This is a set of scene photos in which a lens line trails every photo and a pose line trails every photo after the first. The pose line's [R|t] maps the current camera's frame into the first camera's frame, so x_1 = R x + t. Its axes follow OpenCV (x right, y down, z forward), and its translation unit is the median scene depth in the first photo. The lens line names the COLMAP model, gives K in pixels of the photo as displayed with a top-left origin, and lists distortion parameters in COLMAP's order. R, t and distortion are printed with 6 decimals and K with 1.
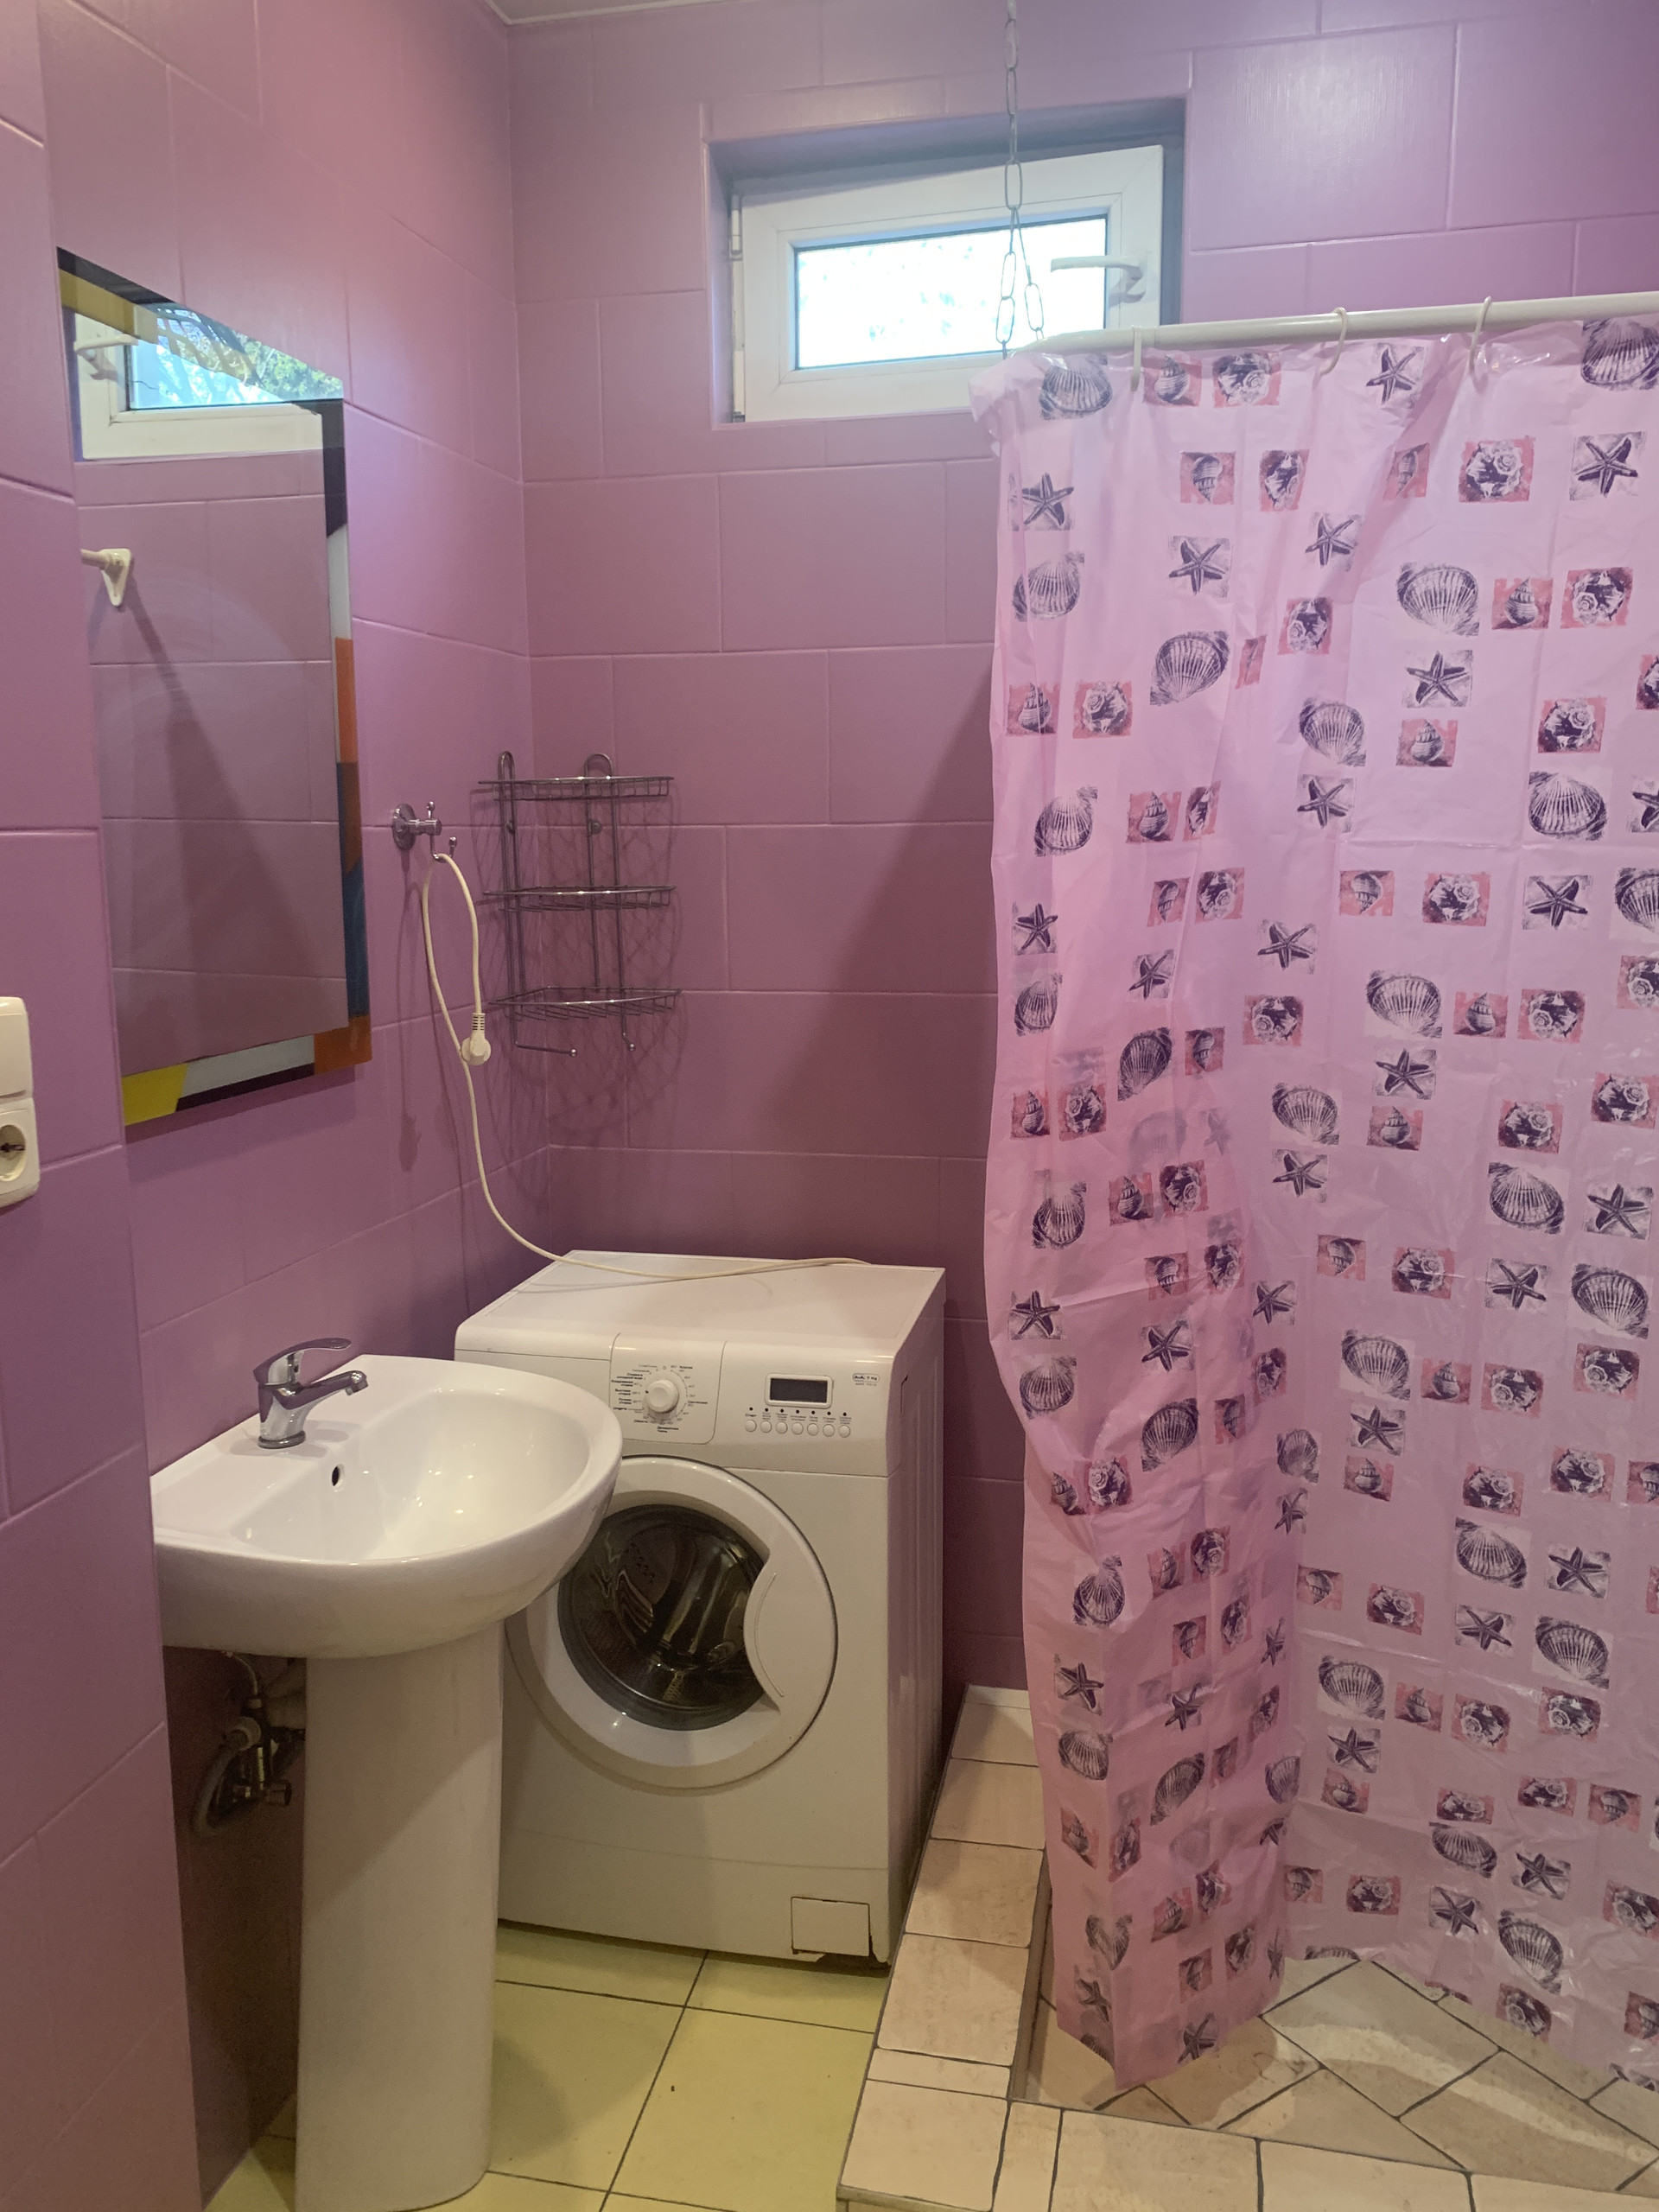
lens RADIAL K [[1677.3, 0, 806.1], [0, 1677.3, 1071.7], [0, 0, 1]] dist [0.037618, -0.051333]
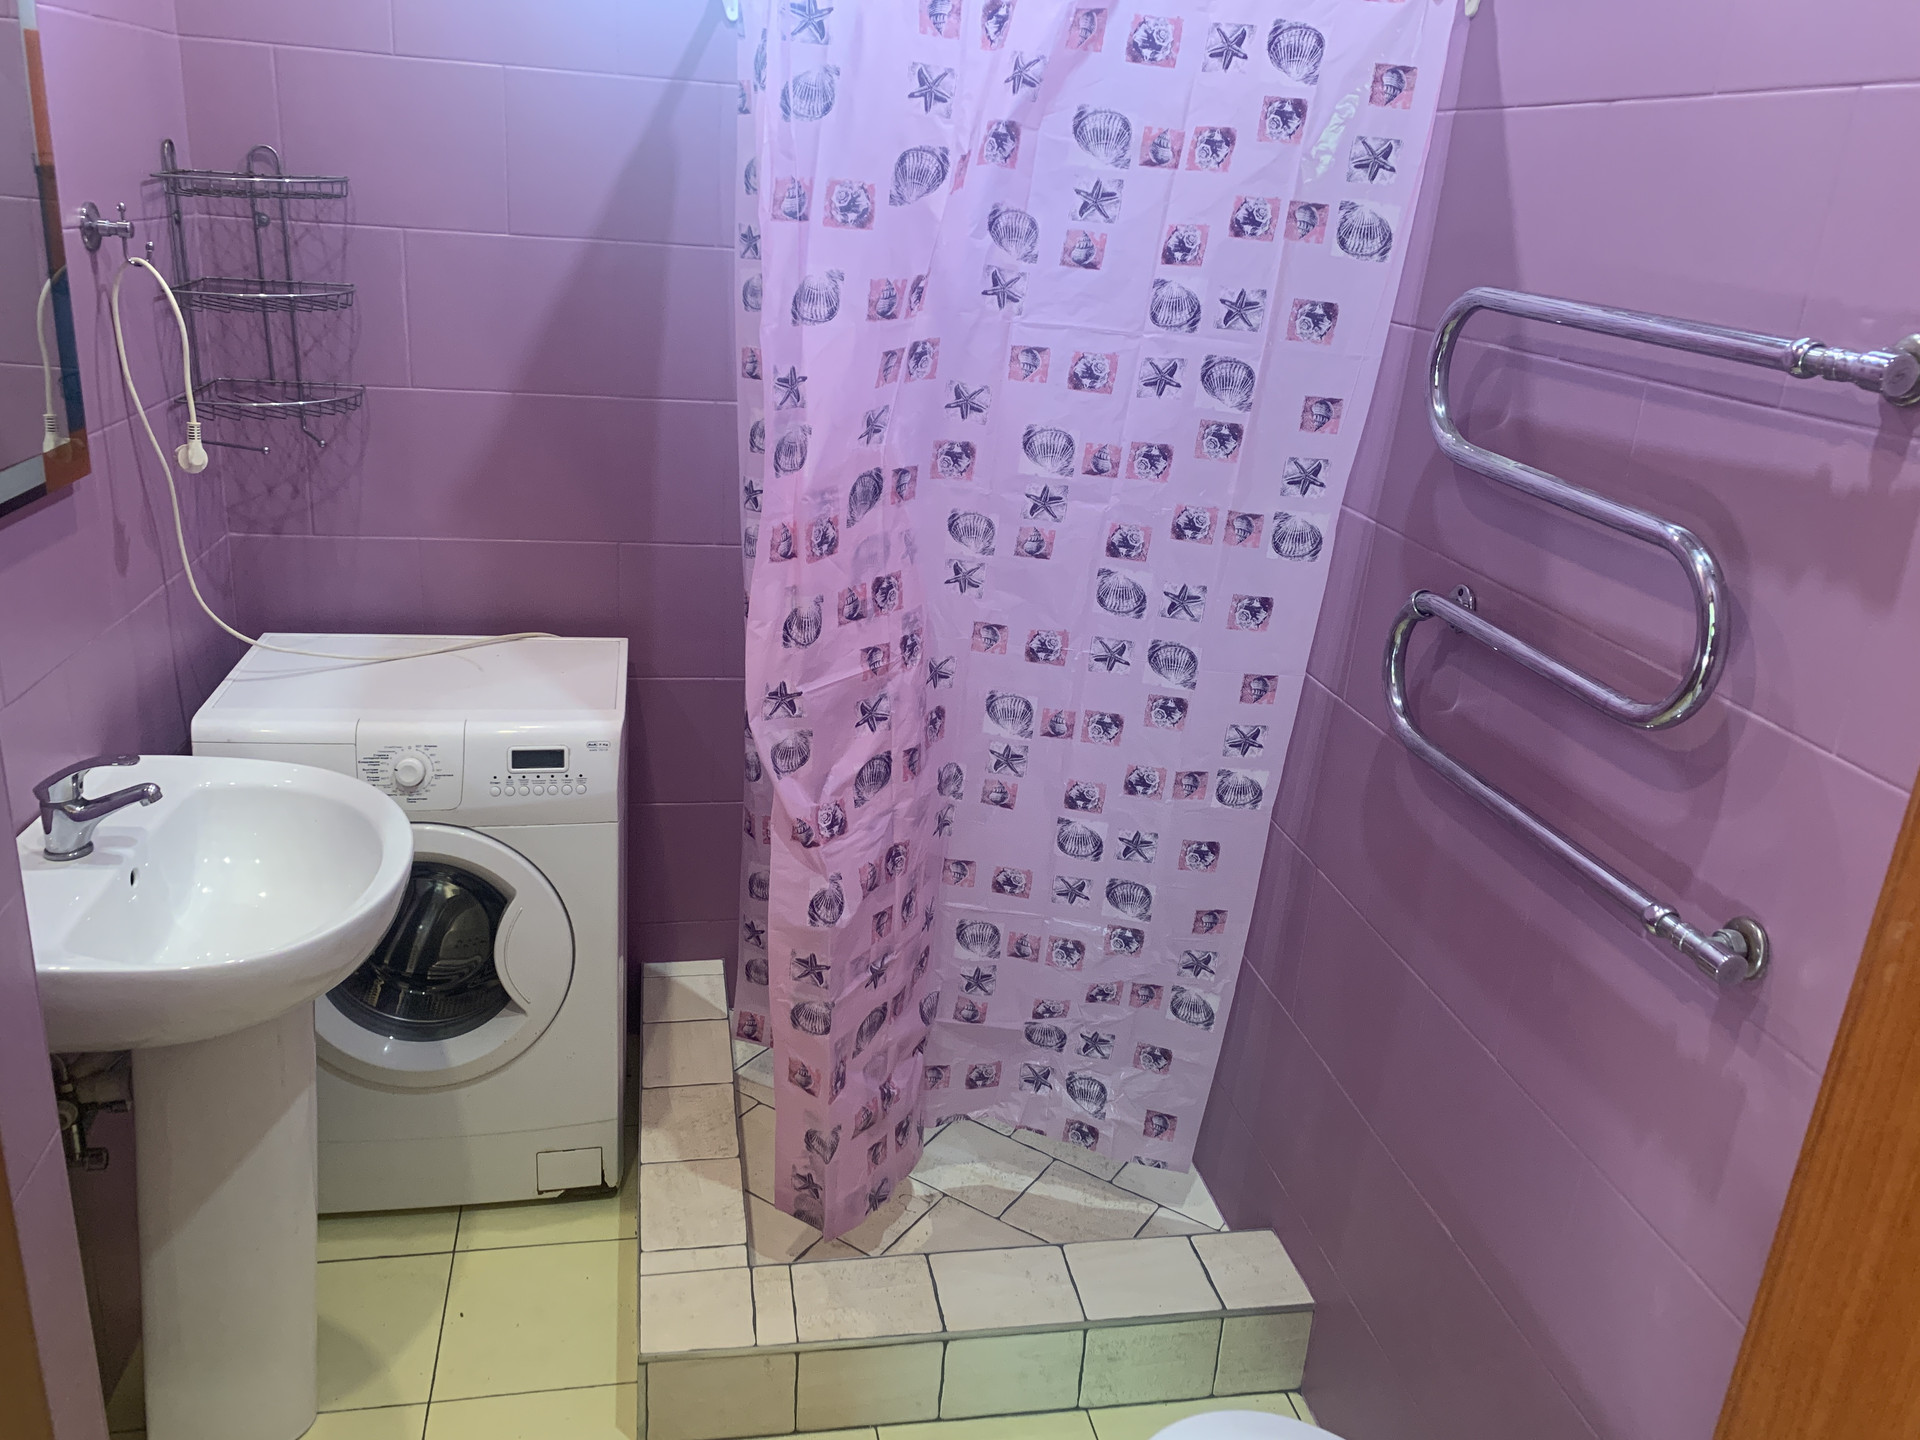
lens RADIAL K [[1469.3, 0, 942.8], [0, 1469.3, 698.1], [0, 0, 1]] dist [0.053797, -0.062169]
pose [[0.914280, -0.063456, 0.400082, -0.186922], [-0.020655, 0.979067, 0.202489, -0.078585], [-0.404556, -0.193395, 0.893830, -0.030585]]
